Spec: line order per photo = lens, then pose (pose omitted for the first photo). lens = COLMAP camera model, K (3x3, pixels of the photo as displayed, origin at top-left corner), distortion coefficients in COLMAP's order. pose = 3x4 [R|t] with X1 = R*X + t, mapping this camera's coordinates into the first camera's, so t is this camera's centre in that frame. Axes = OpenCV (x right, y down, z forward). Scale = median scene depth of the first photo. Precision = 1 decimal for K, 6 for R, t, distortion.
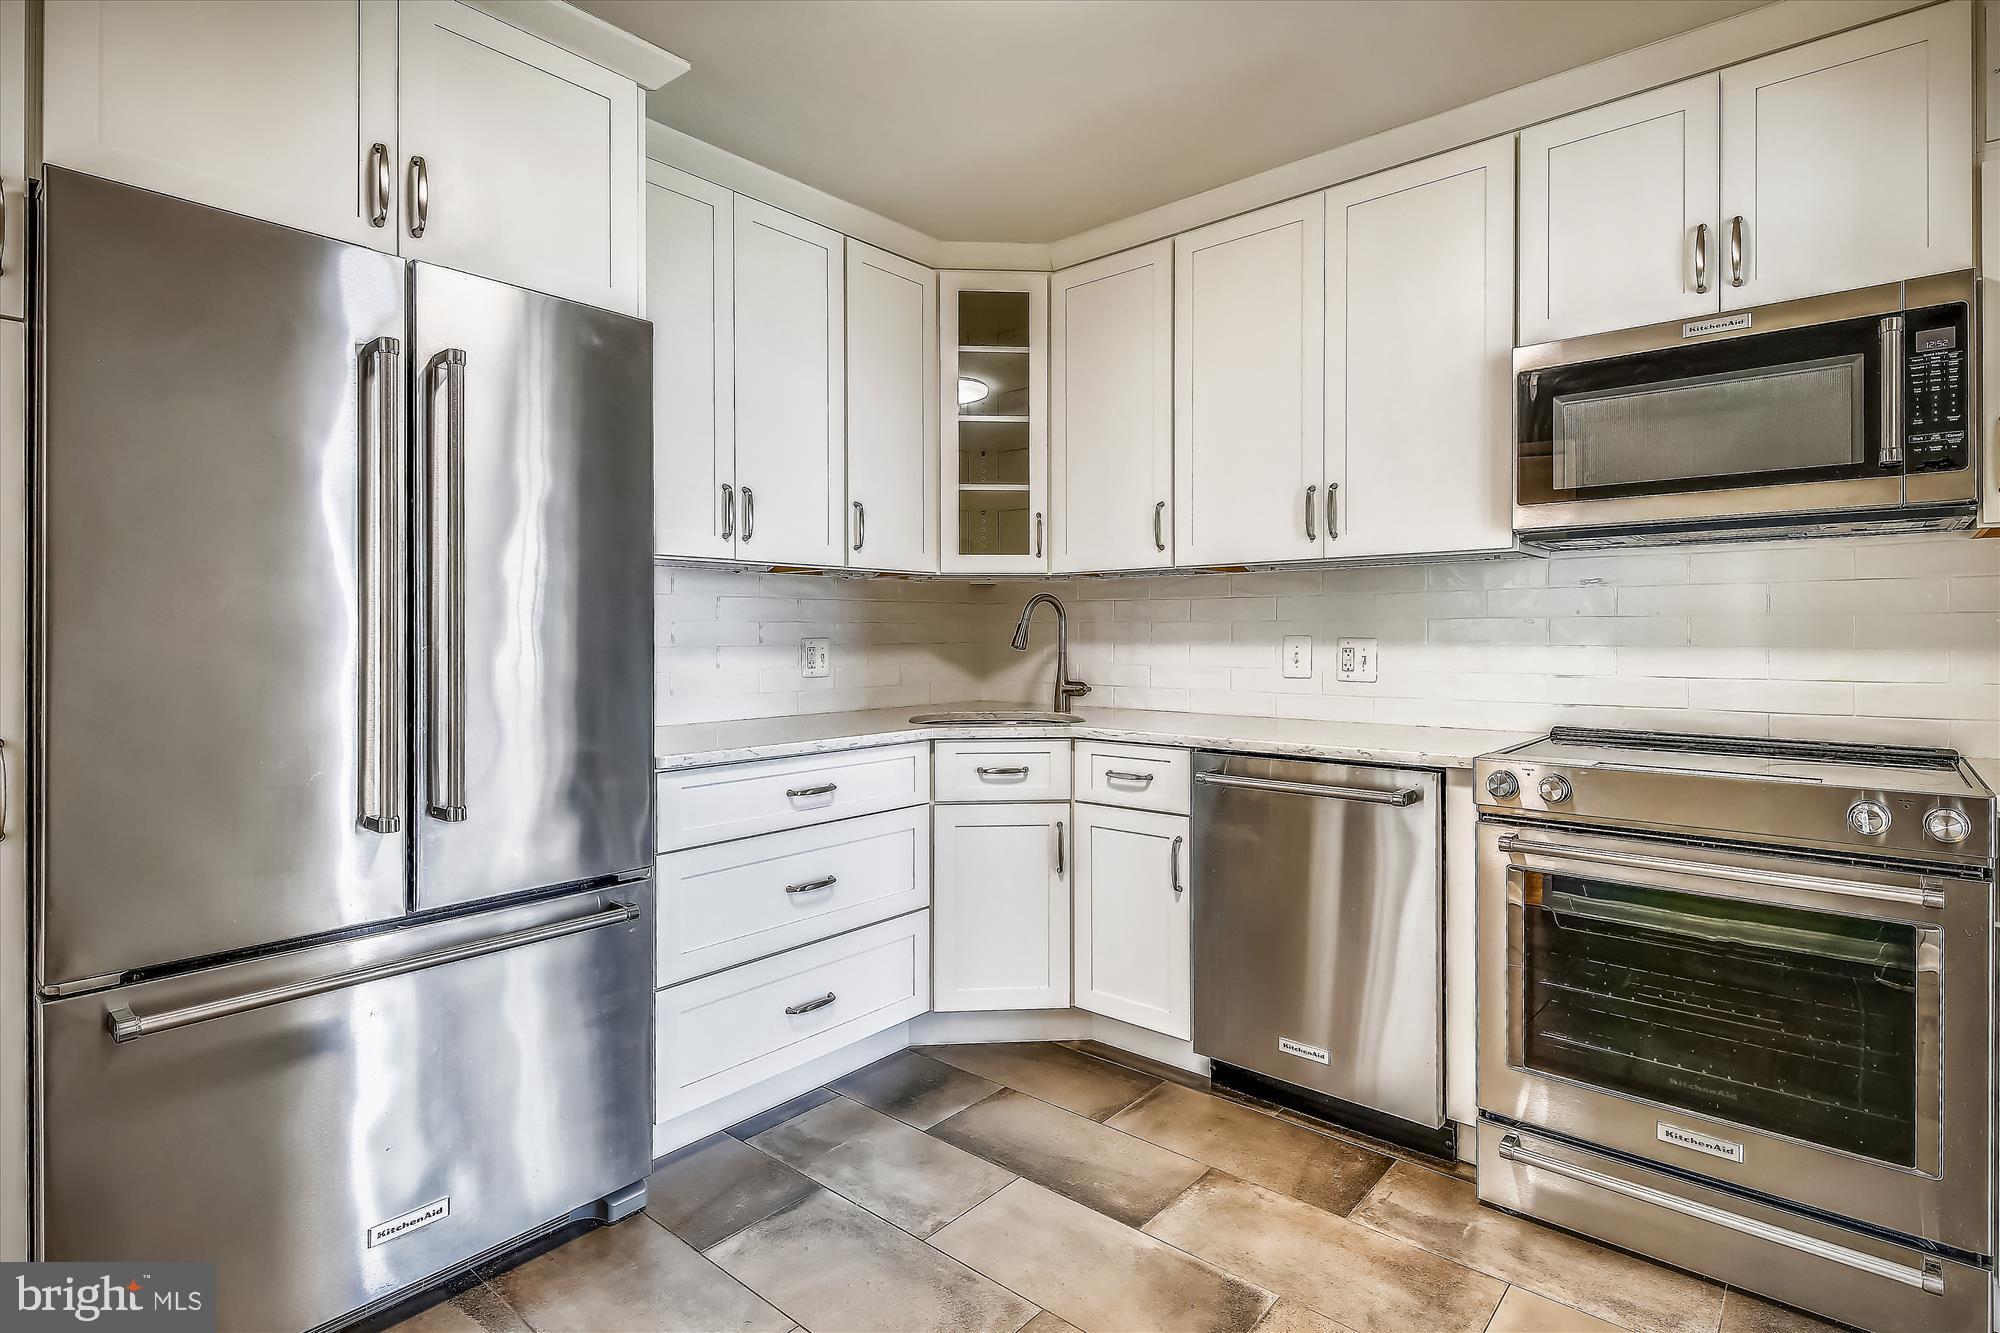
lens RADIAL K [[1010.3, 0, 1004.6], [0, 1010.3, 641.9], [0, 0, 1]] dist [-0.019663, -0.000603]
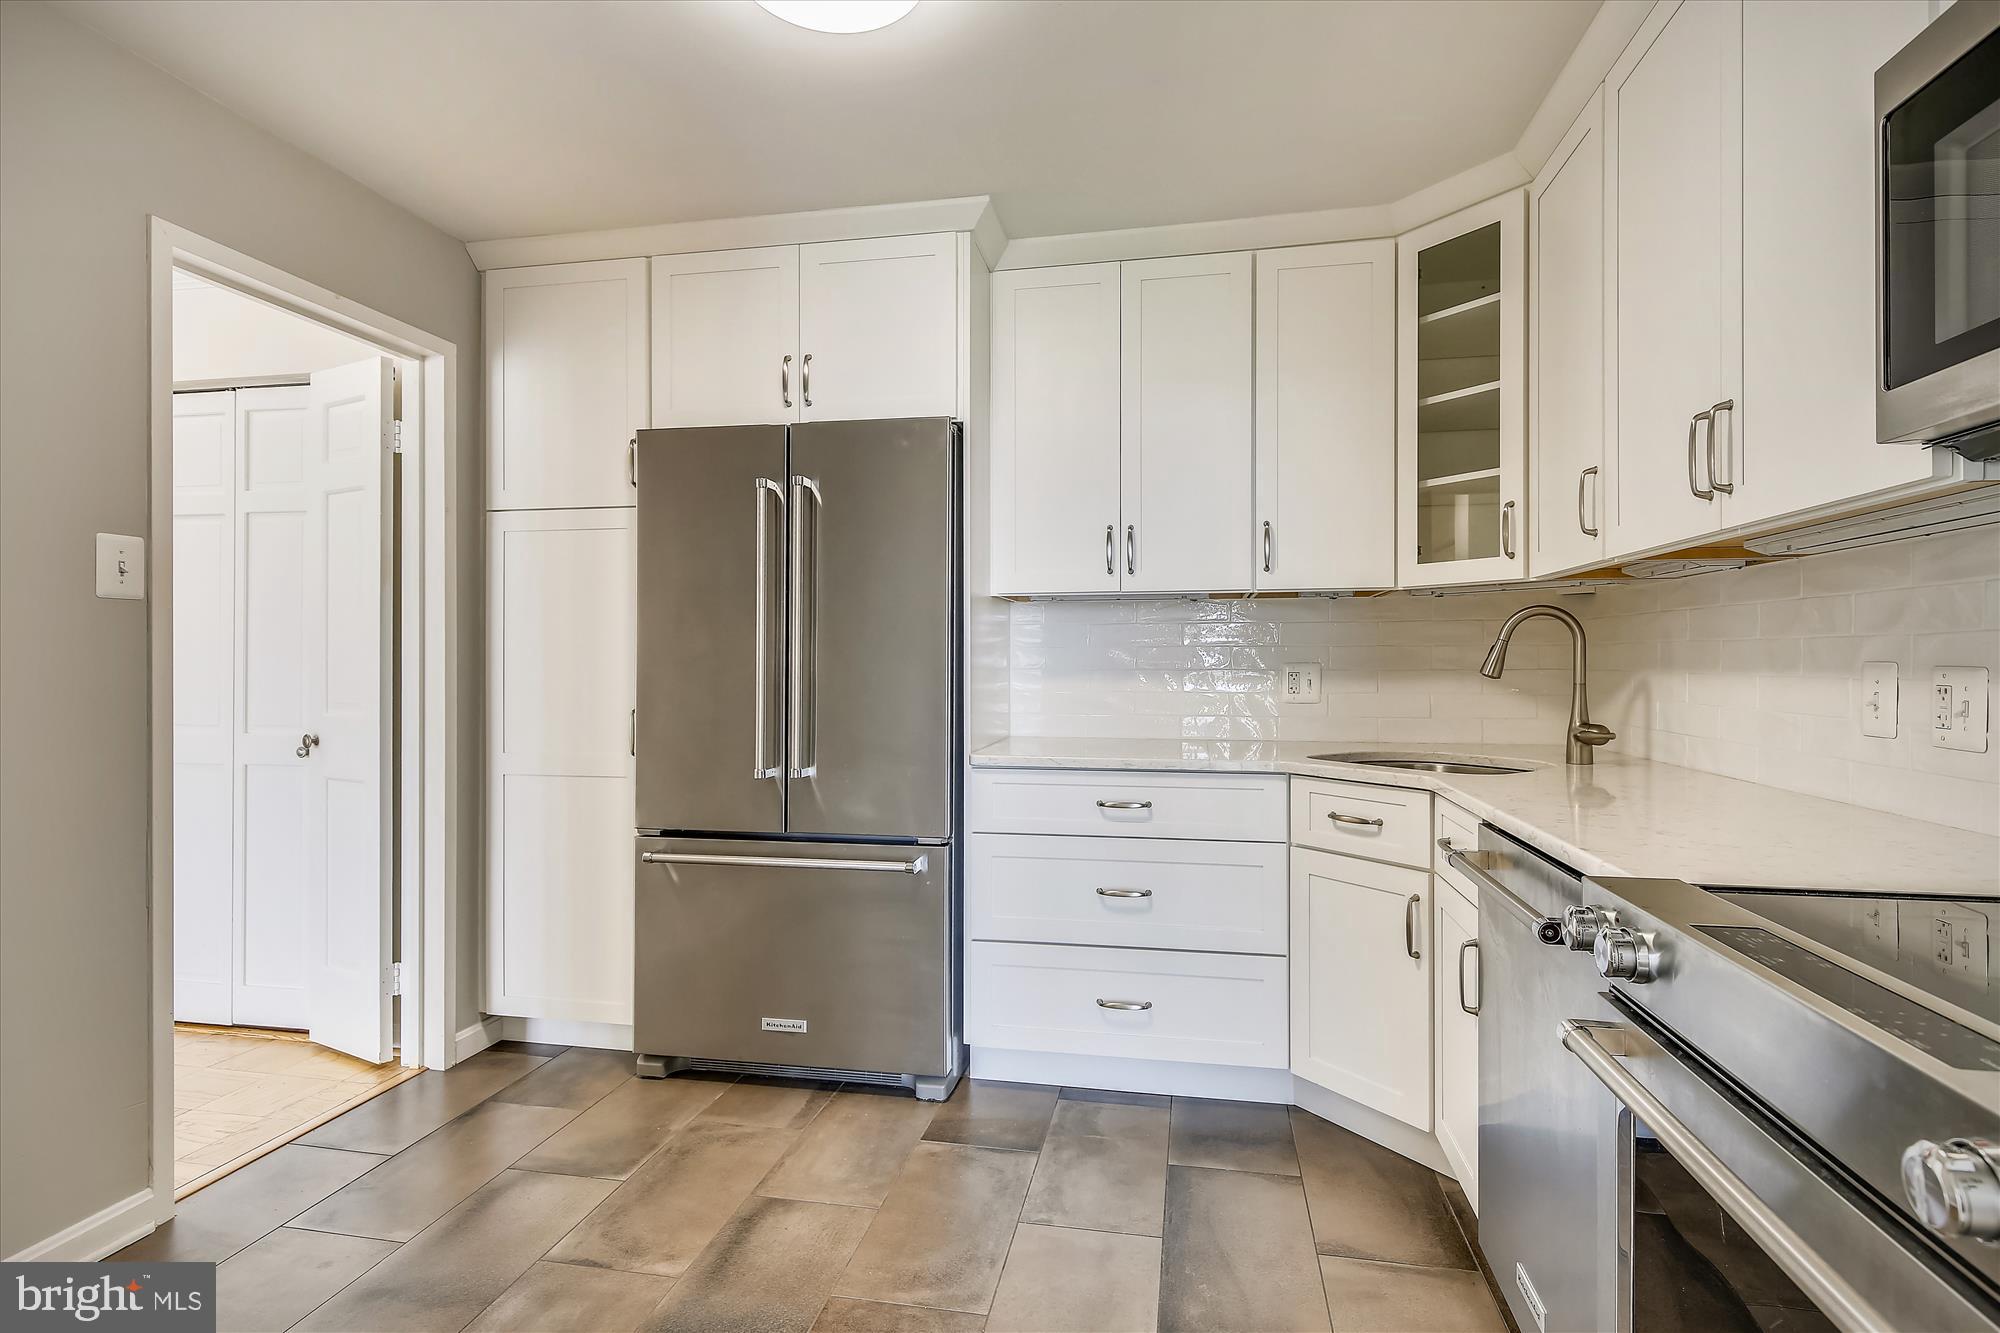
lens RADIAL K [[1017.0, 0, 1000.0], [0, 1017.0, 666.5], [0, 0, 1]] dist [-0.017222, -0.000590]
pose [[0.462890, 0.008150, -0.886378, 0.614555], [-0.006521, 0.999962, 0.005789, -0.004470], [0.886392, 0.003100, 0.462925, 0.337328]]
